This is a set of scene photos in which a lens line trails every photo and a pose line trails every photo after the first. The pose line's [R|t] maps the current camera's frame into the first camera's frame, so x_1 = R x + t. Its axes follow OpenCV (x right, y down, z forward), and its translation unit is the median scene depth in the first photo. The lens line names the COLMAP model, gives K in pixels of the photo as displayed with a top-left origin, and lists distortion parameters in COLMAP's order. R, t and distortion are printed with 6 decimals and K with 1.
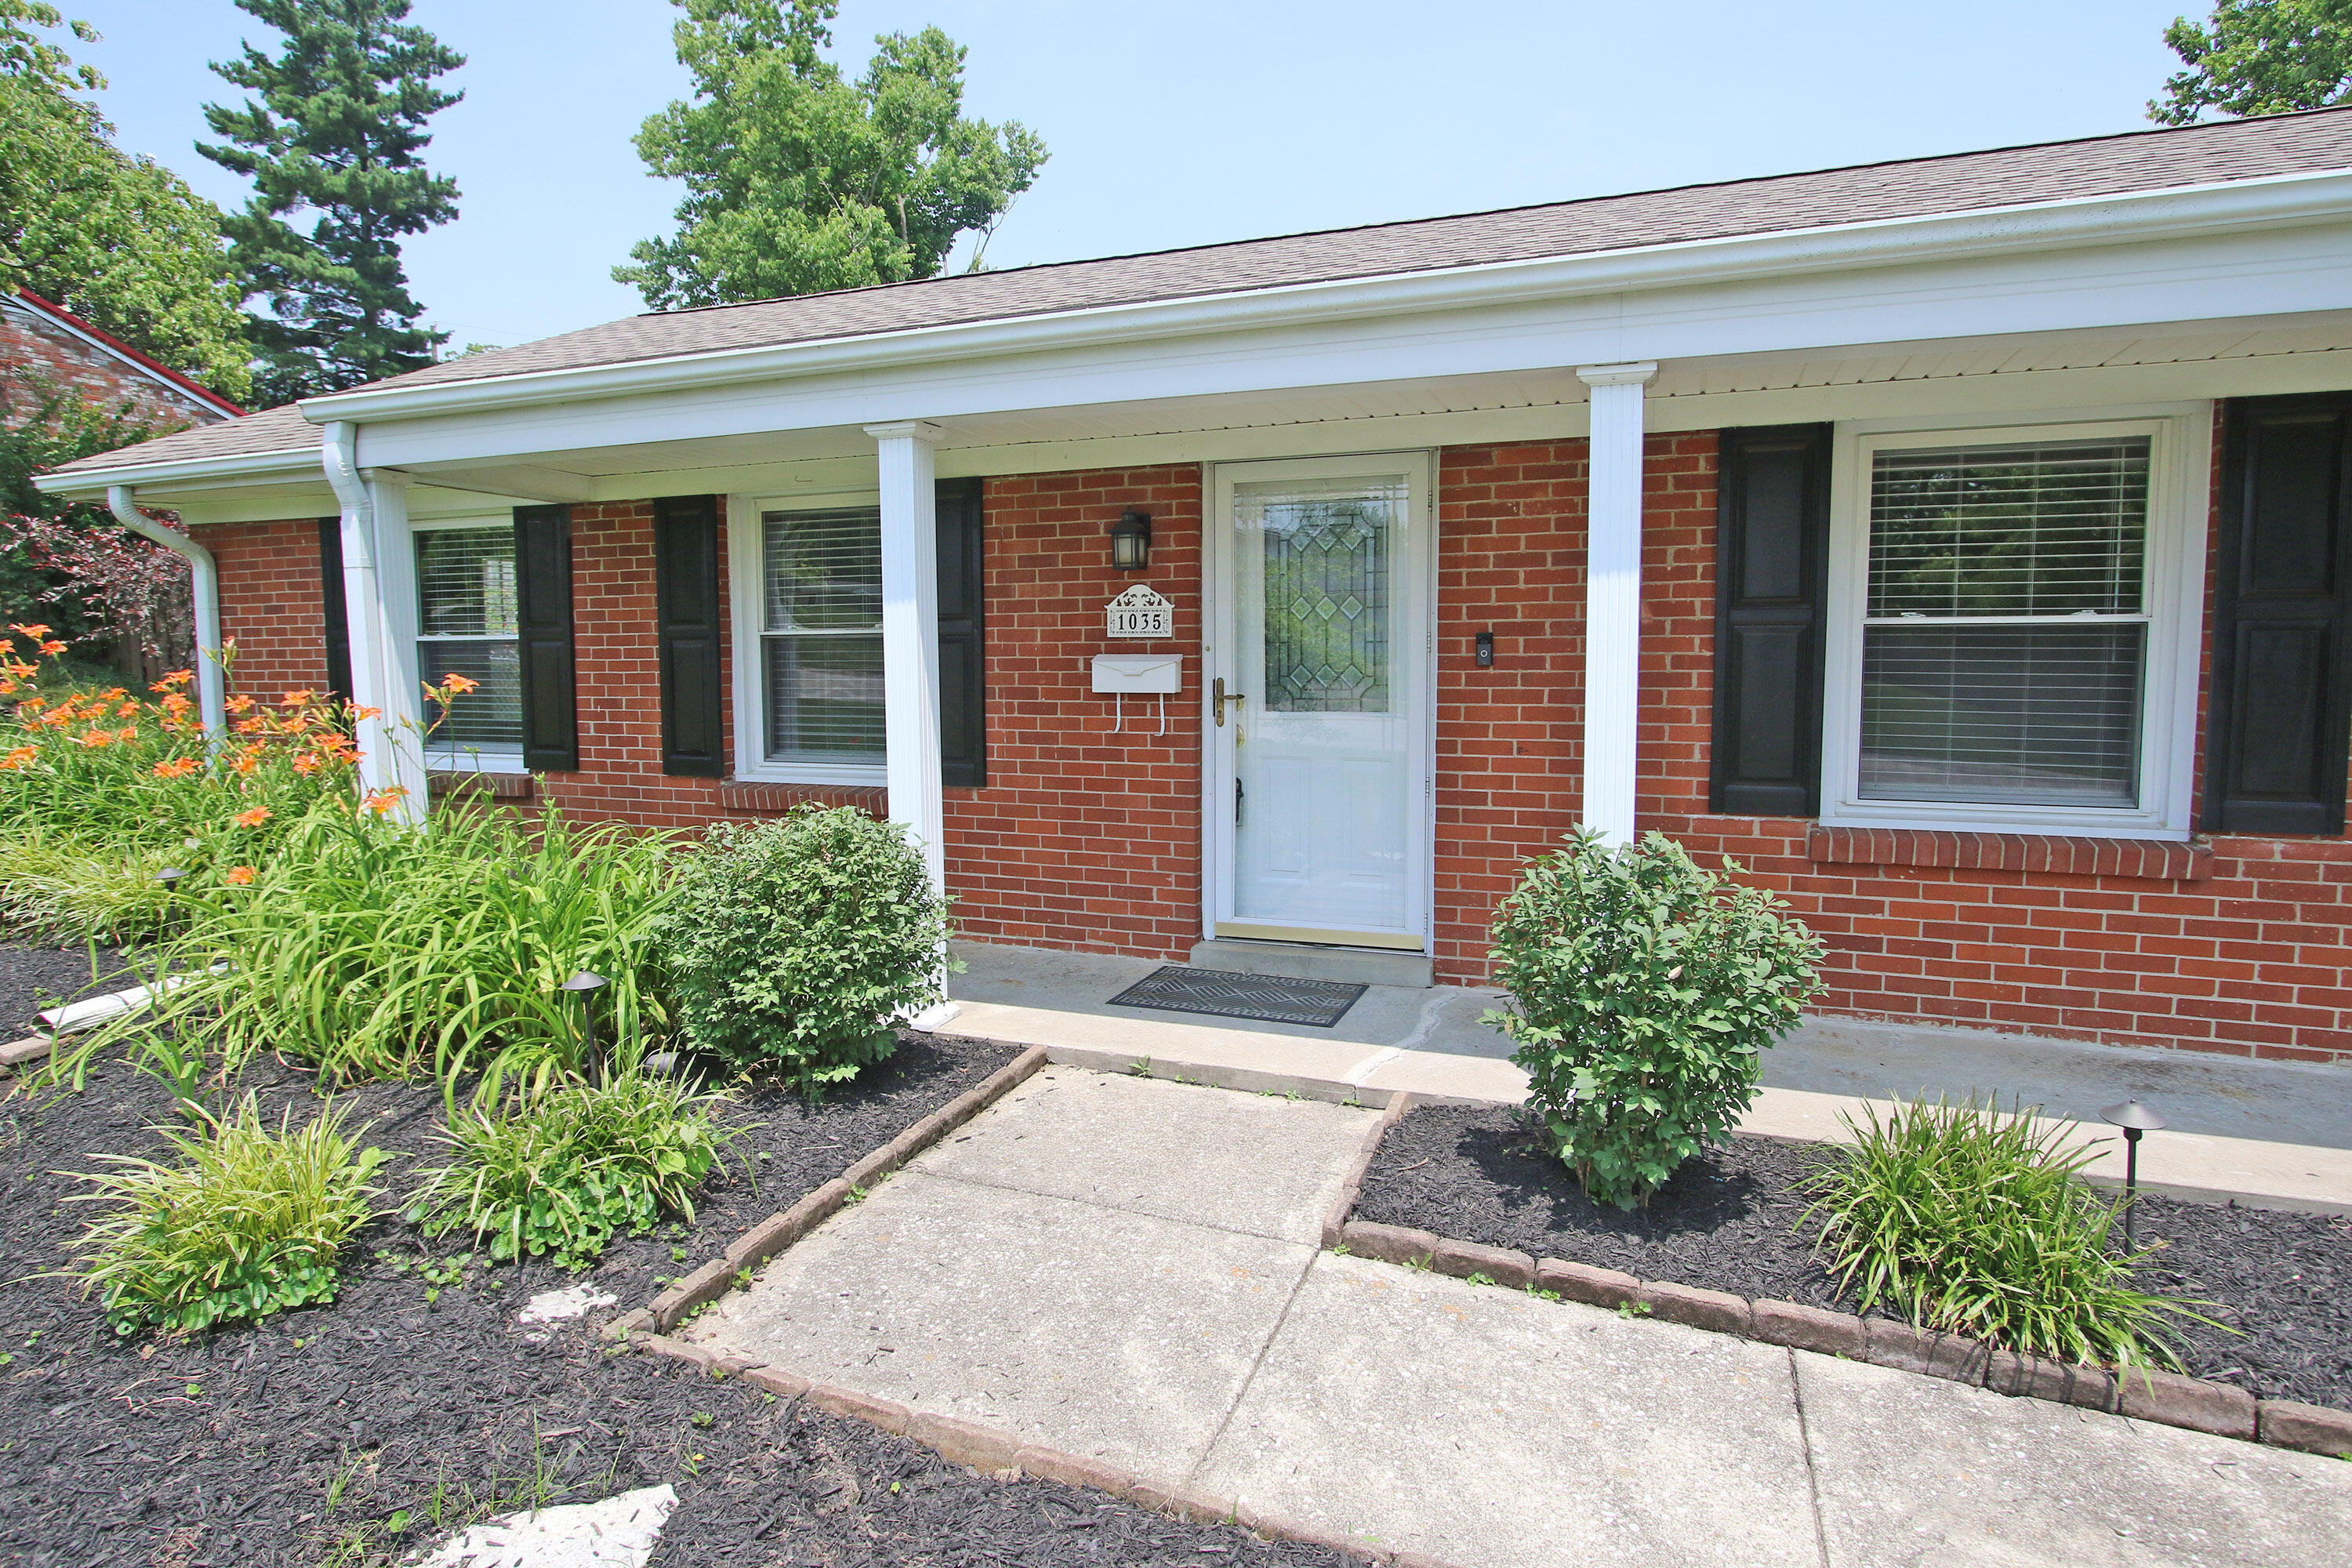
lens RADIAL K [[1295.6, 0, 1166.9], [0, 1295.6, 761.6], [0, 0, 1]] dist [-0.012137, 0.003324]
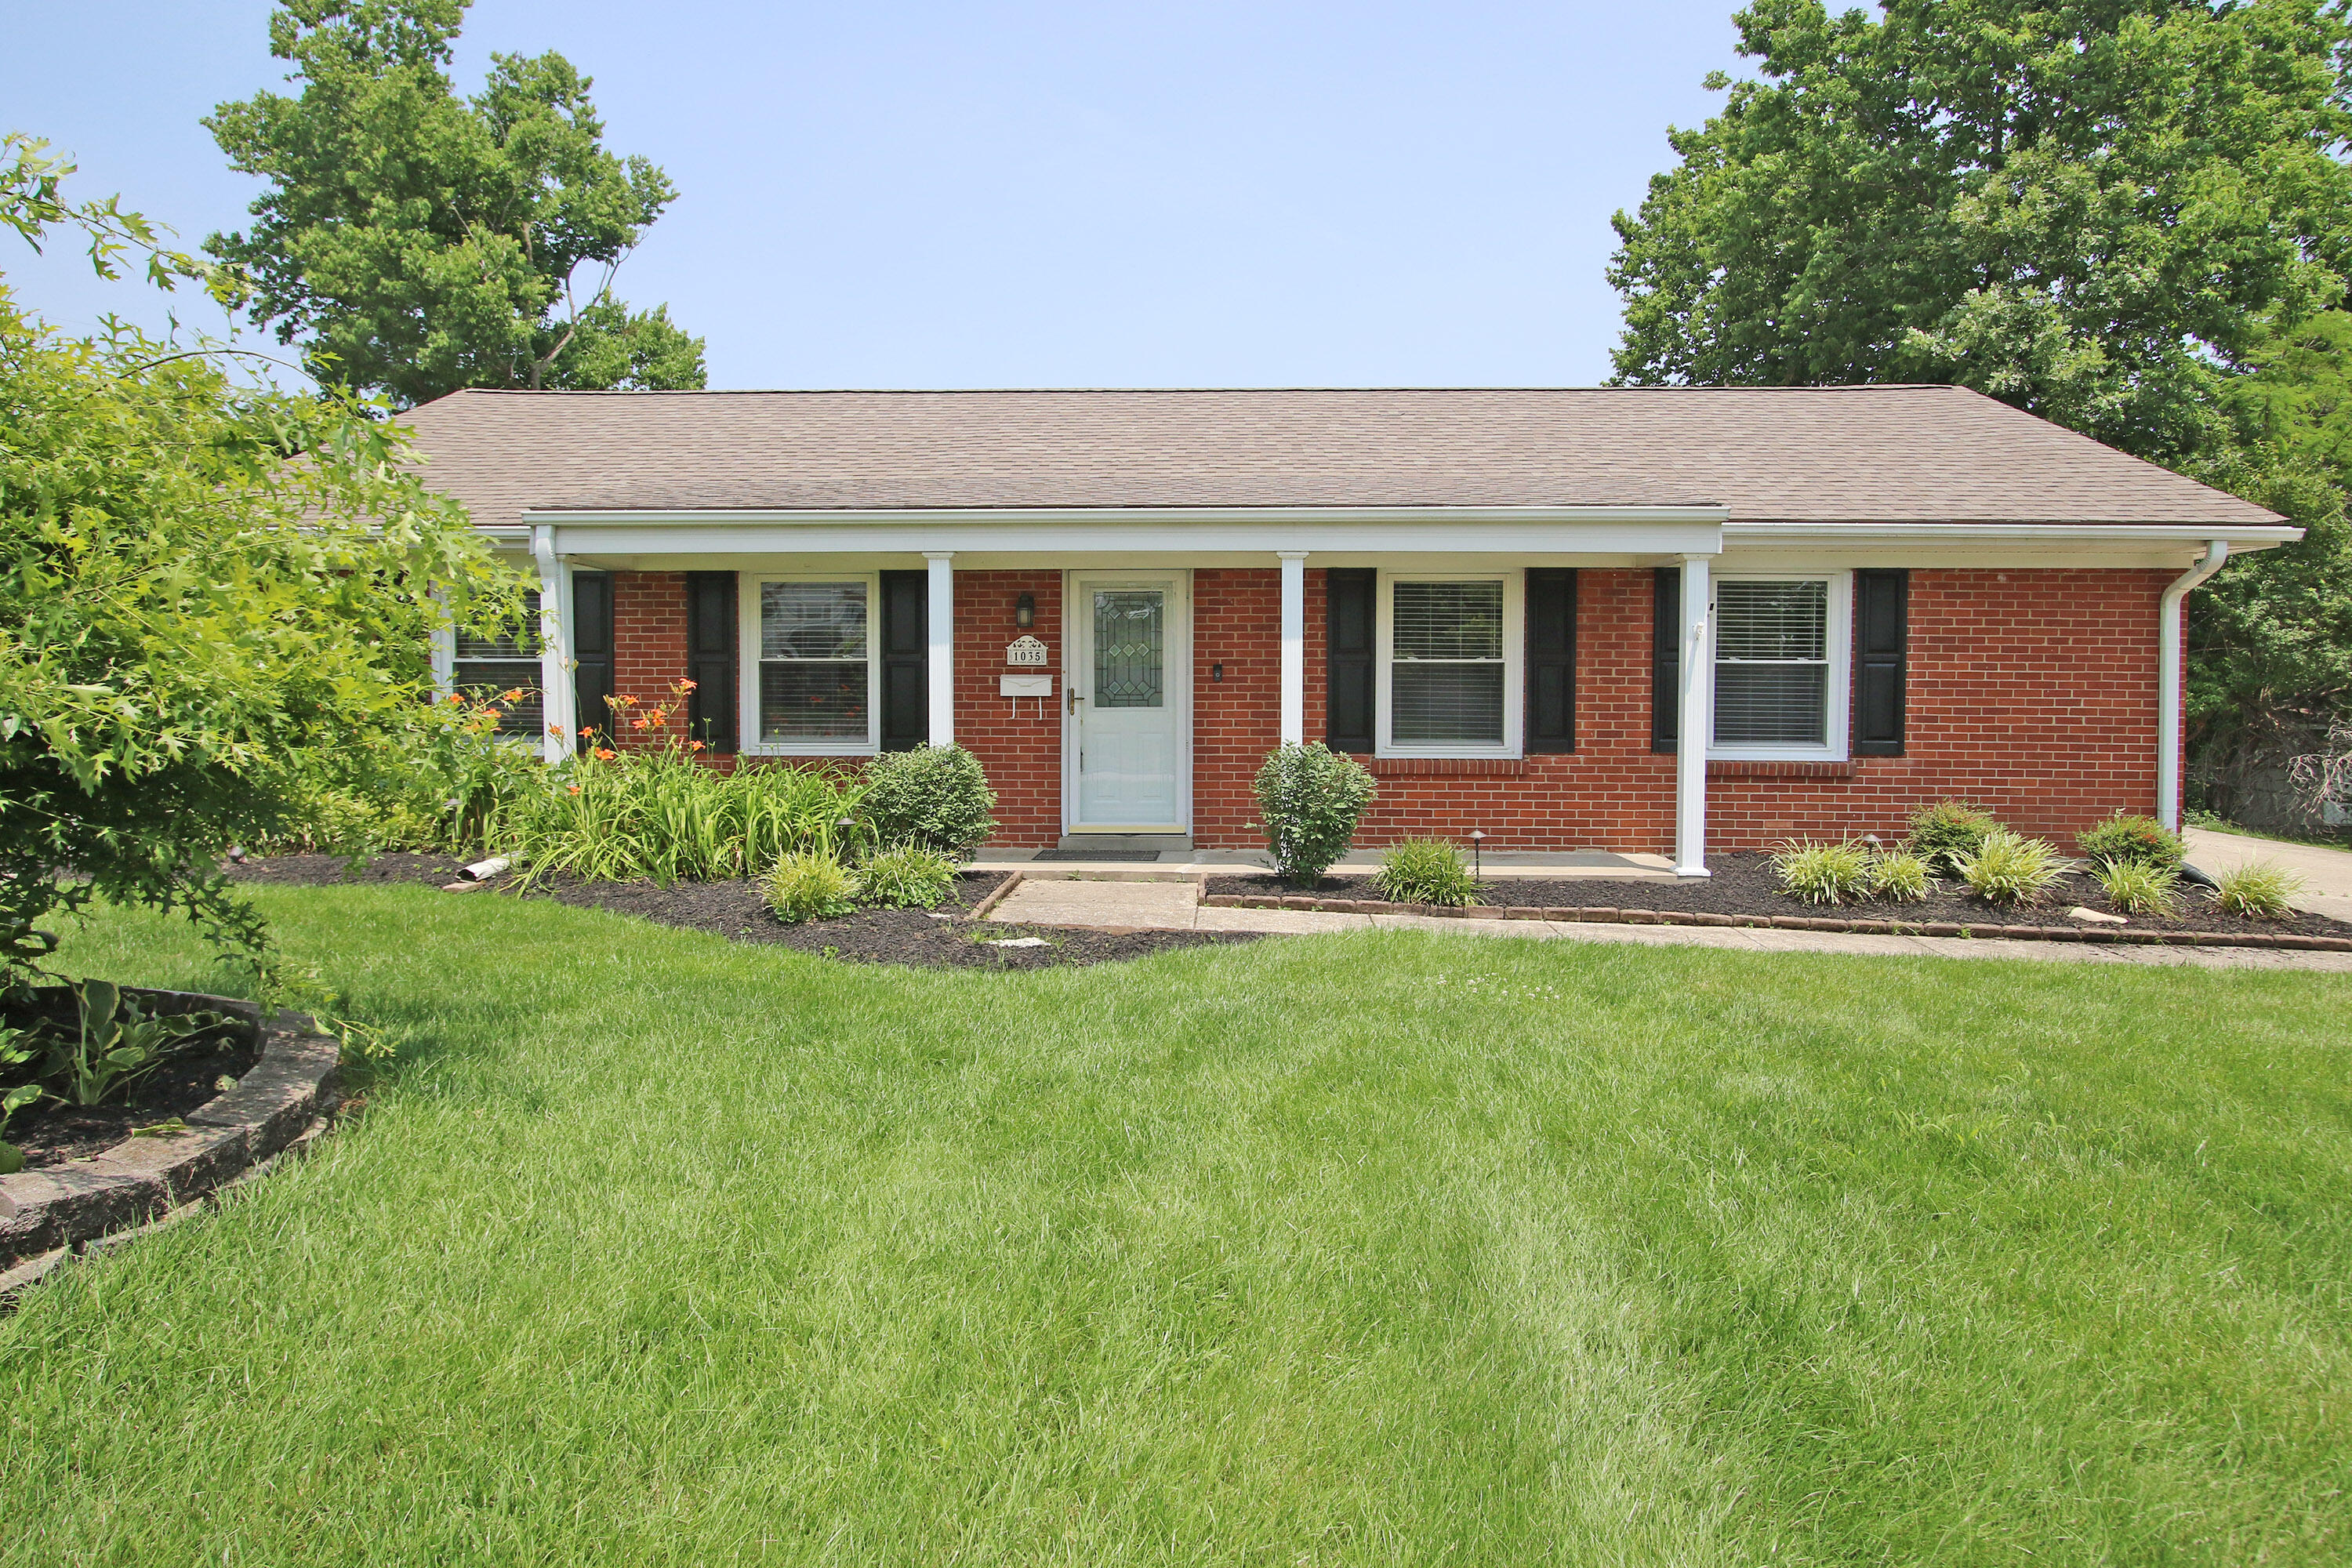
lens RADIAL K [[1450.9, 0, 1175.6], [0, 1450.9, 787.2], [0, 0, 1]] dist [0.006868, 0.011387]
pose [[0.947556, -0.012957, 0.319327, -0.456394], [0.020404, 0.999592, -0.019988, 0.113124], [-0.318938, 0.025455, 0.947434, -0.927576]]
